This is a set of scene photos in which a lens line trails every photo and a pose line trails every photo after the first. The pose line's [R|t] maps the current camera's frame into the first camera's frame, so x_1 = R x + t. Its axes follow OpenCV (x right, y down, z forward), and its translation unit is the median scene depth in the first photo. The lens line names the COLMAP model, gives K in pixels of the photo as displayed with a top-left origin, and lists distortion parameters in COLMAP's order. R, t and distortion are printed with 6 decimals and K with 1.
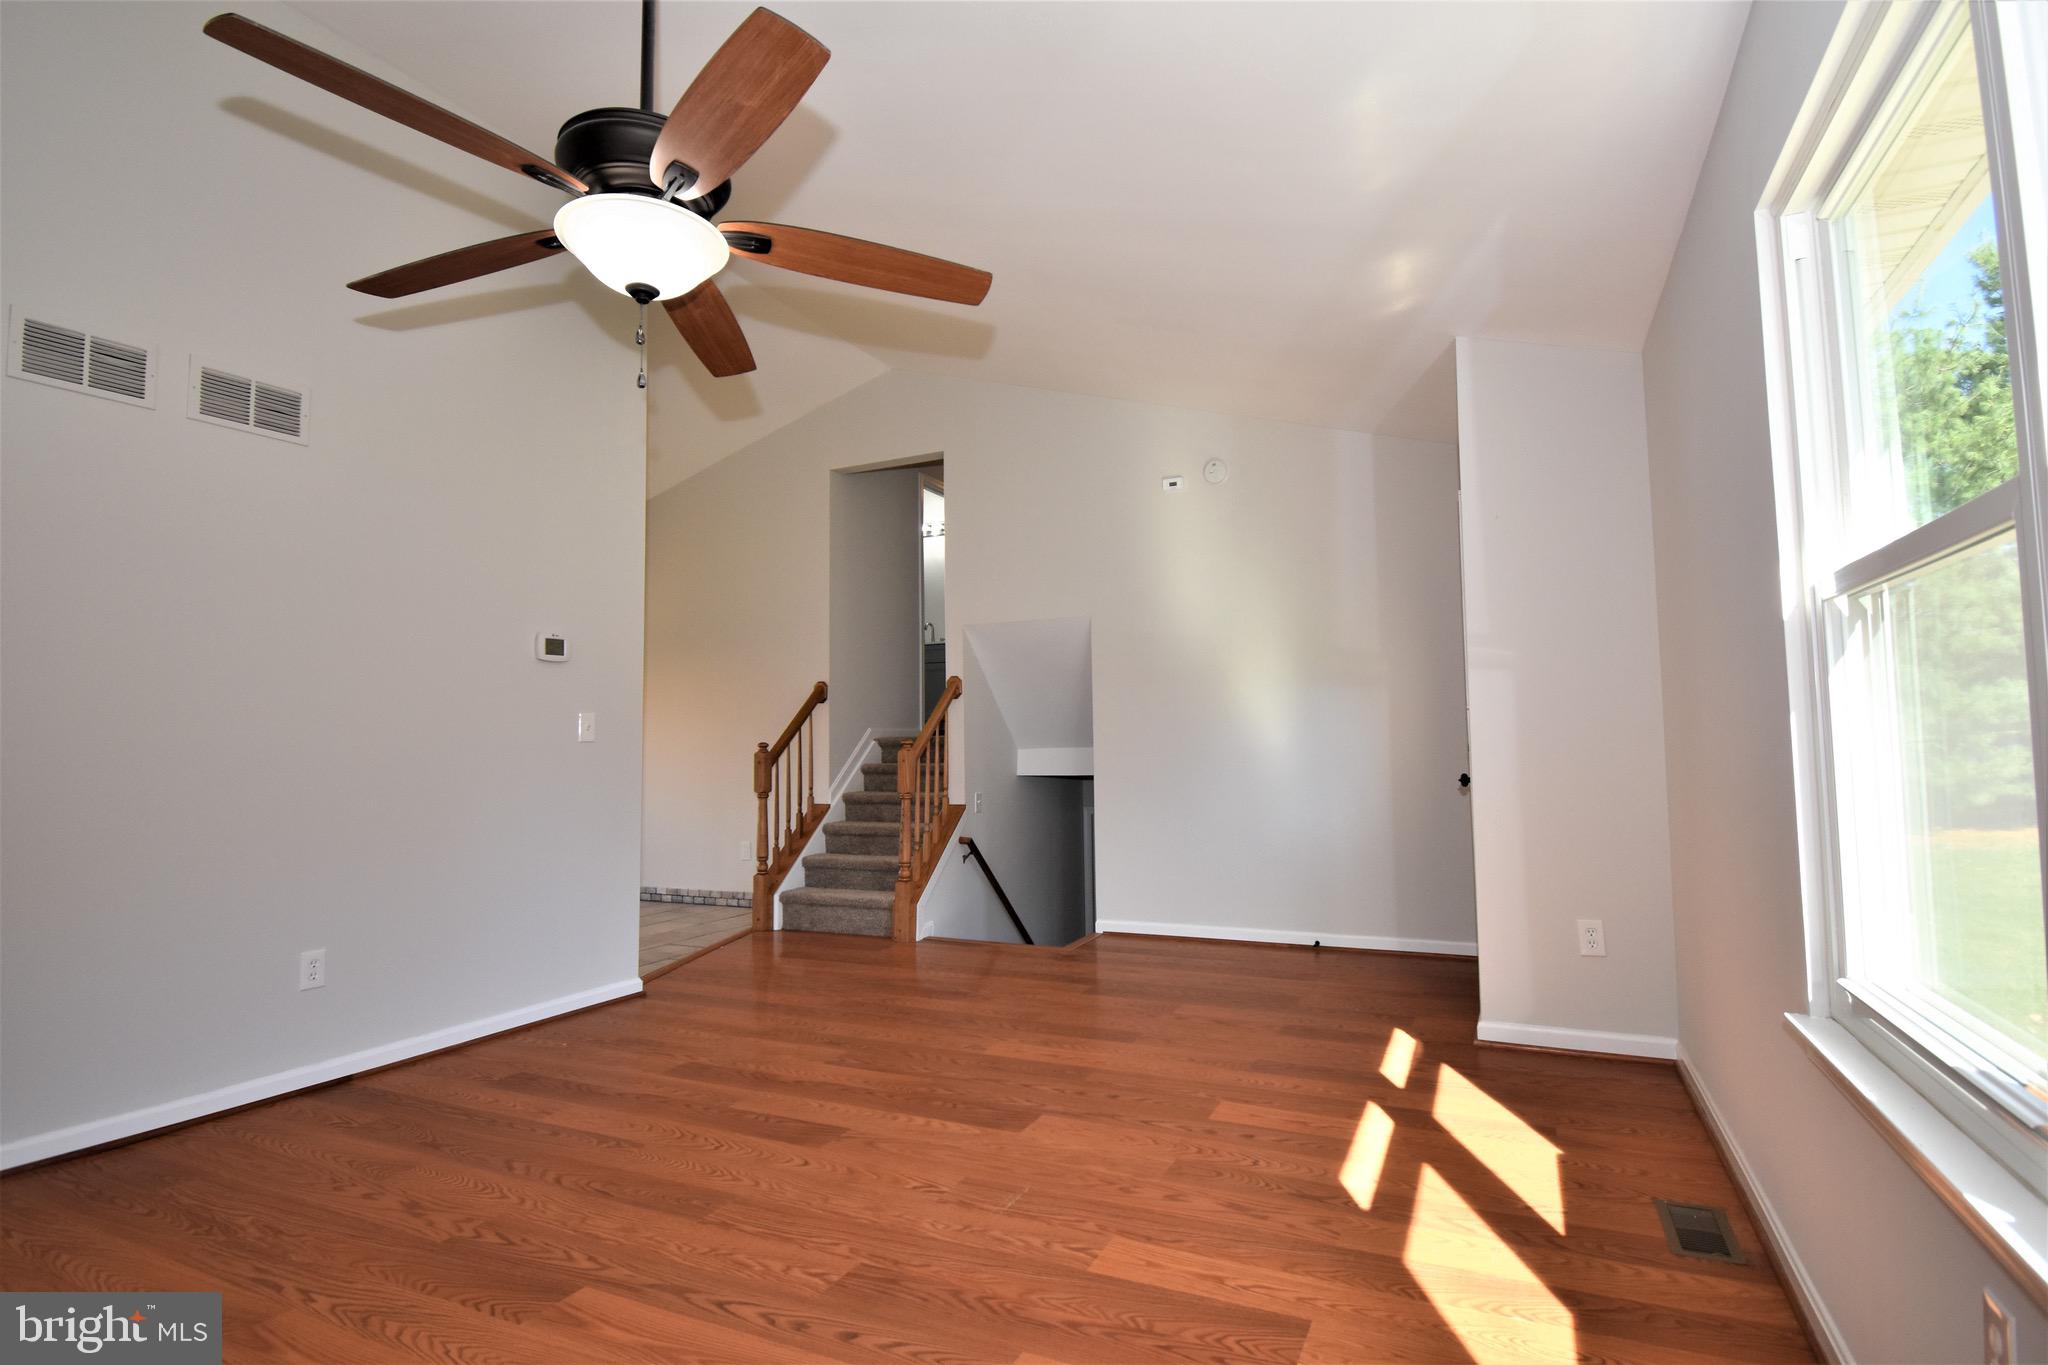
lens RADIAL K [[1013.4, 0, 1028.1], [0, 1013.4, 684.7], [0, 0, 1]] dist [0.023877, -0.030160]
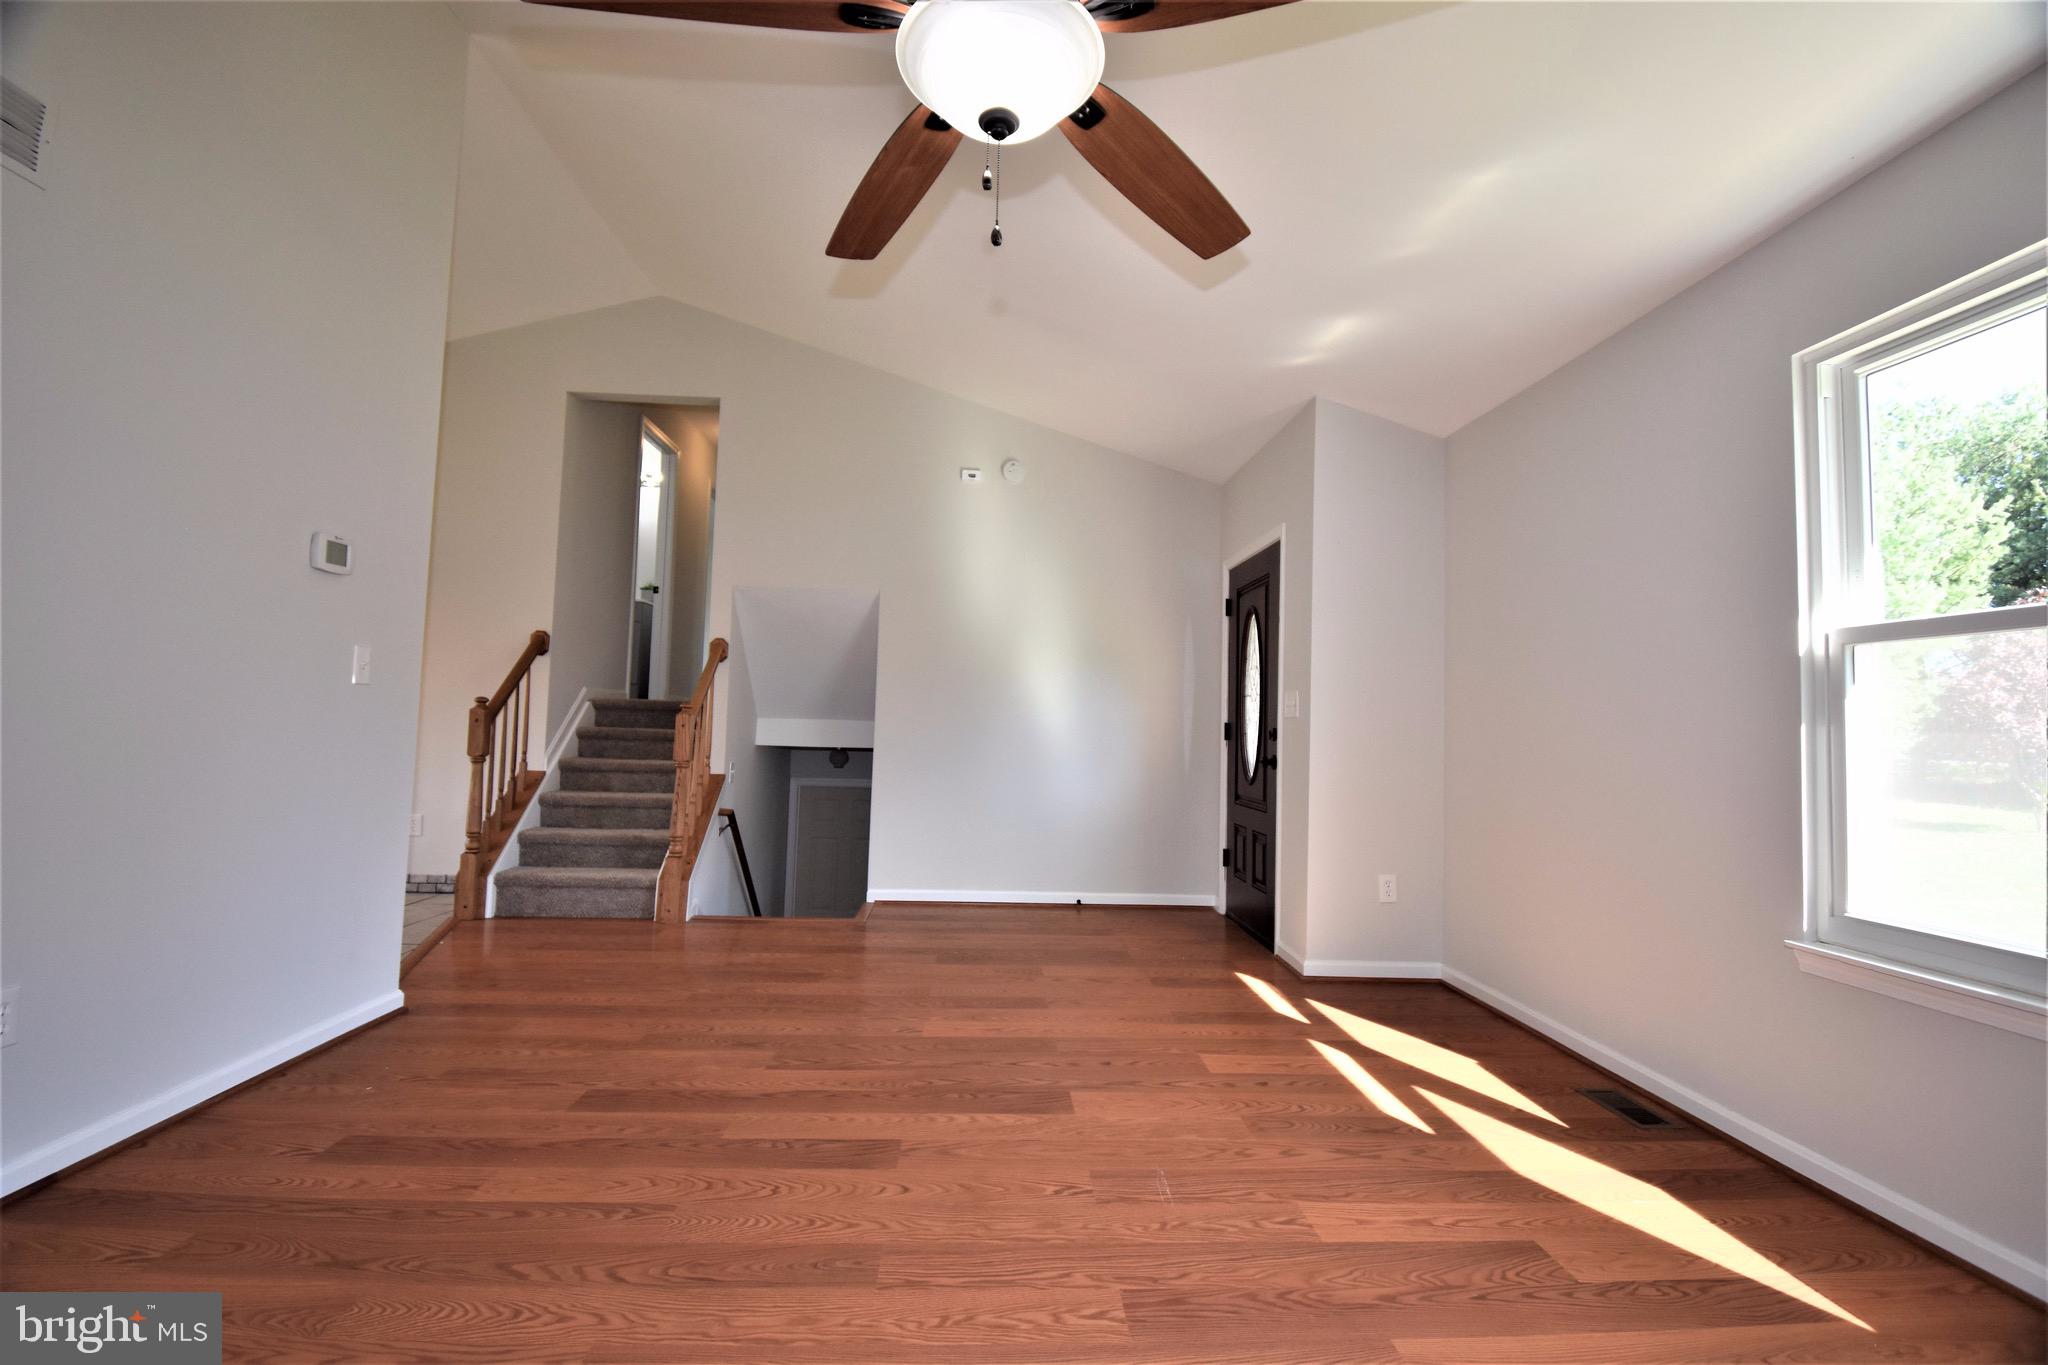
lens RADIAL K [[909.2, 0, 1027.9], [0, 909.2, 681.5], [0, 0, 1]] dist [0.023842, -0.030010]
pose [[0.878909, 0.064898, 0.472553, -0.414703], [-0.071510, 0.997432, -0.003978, 0.027628], [-0.471598, -0.030296, 0.881293, 0.220929]]
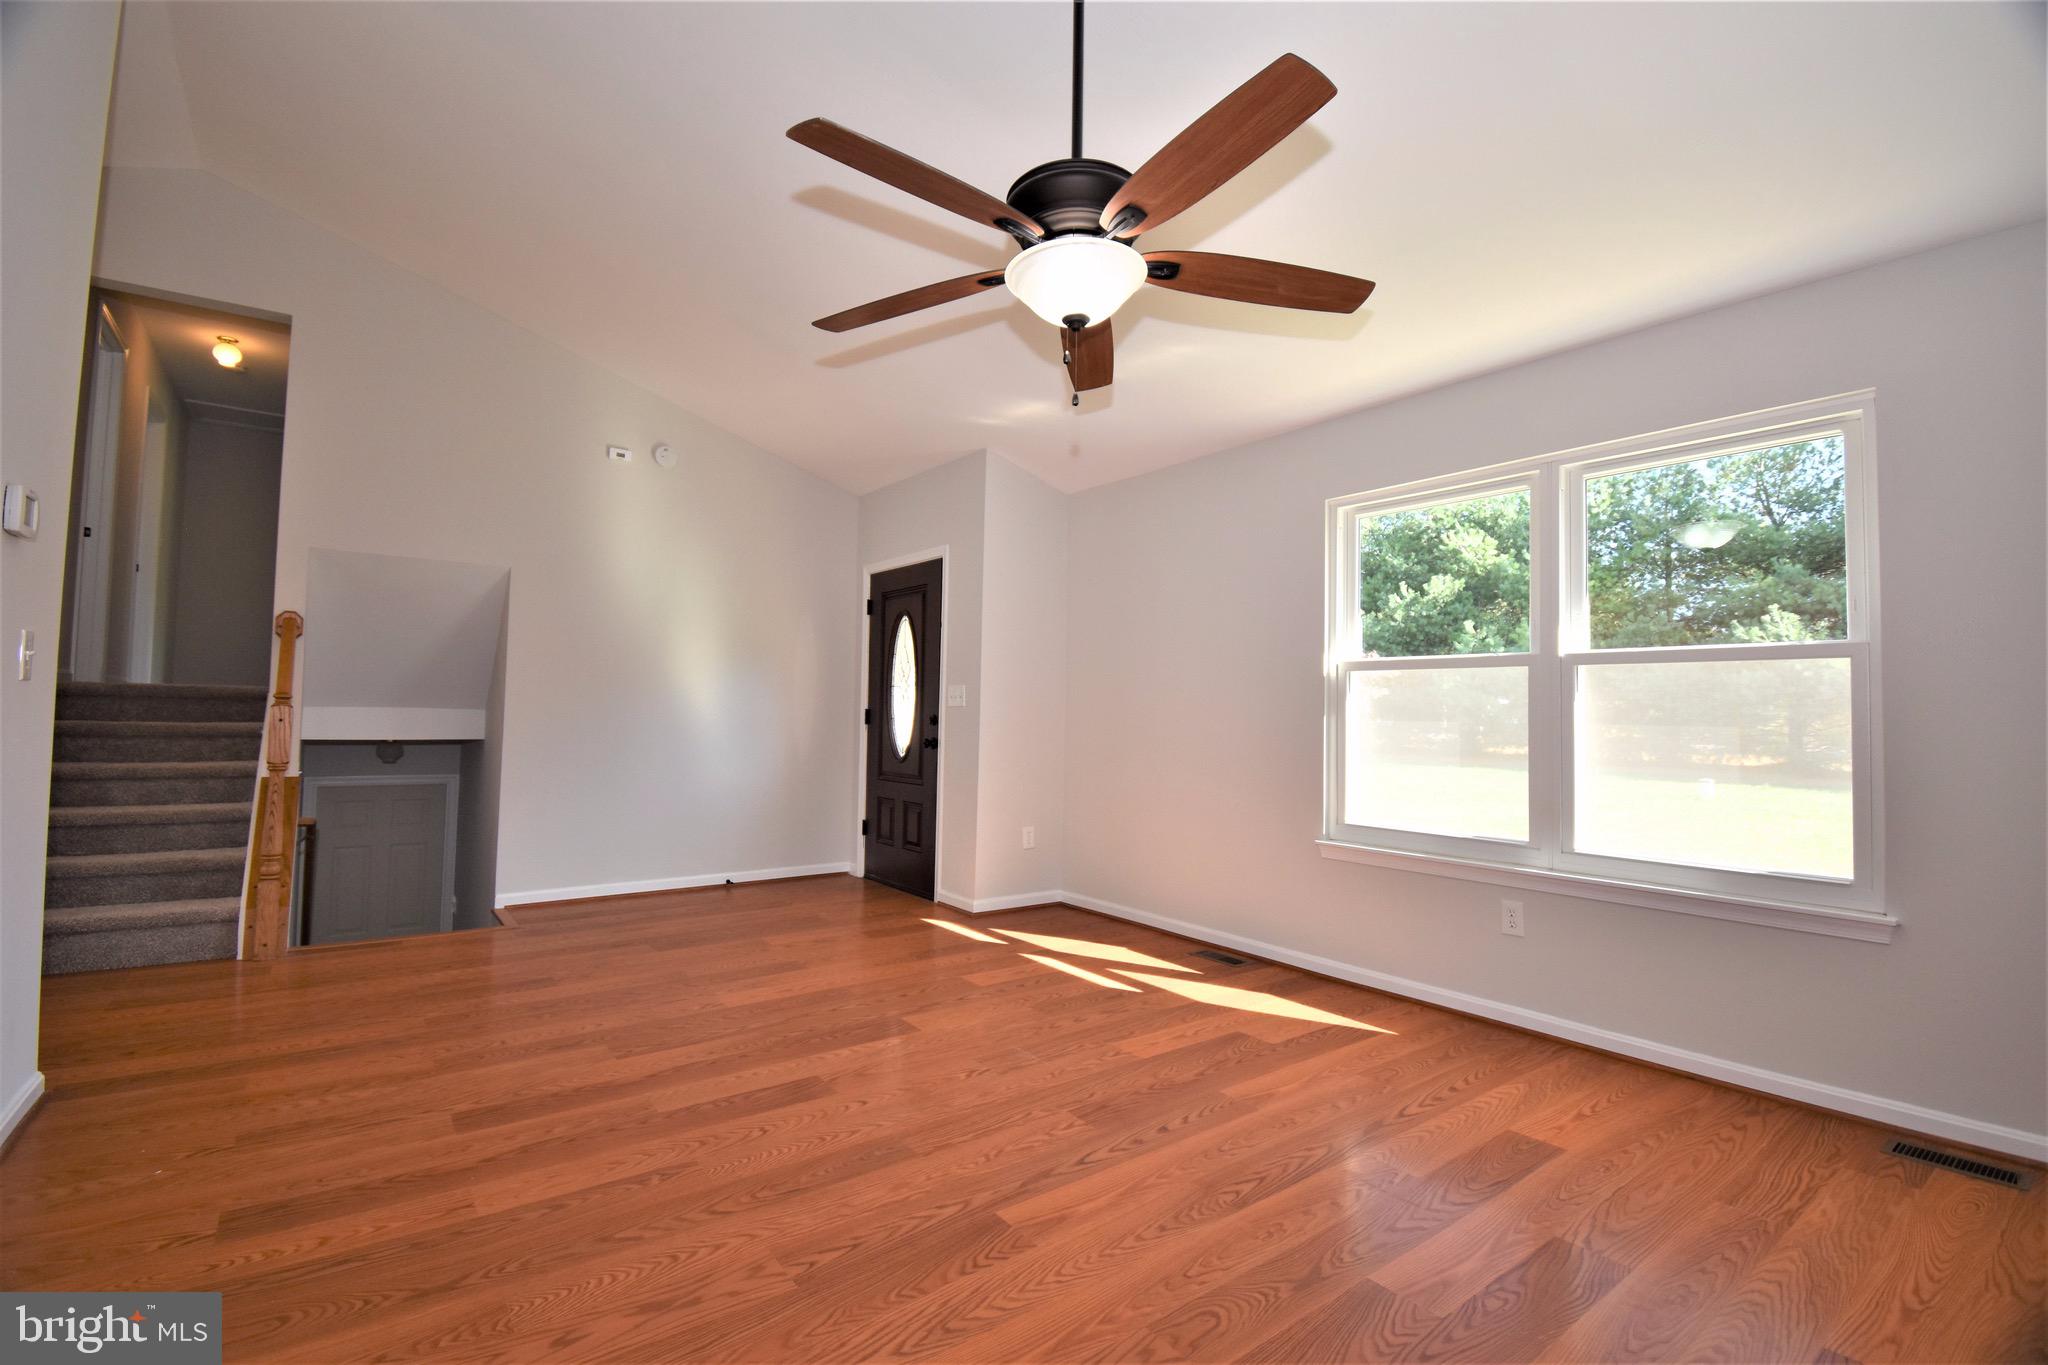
lens RADIAL K [[909.2, 0, 1027.9], [0, 909.2, 681.5], [0, 0, 1]] dist [0.023842, -0.030010]
pose [[0.461528, 0.057079, 0.885287, -0.805601], [-0.080625, 0.996497, -0.022217, 0.028563], [-0.883454, -0.061122, 0.464513, 0.338496]]
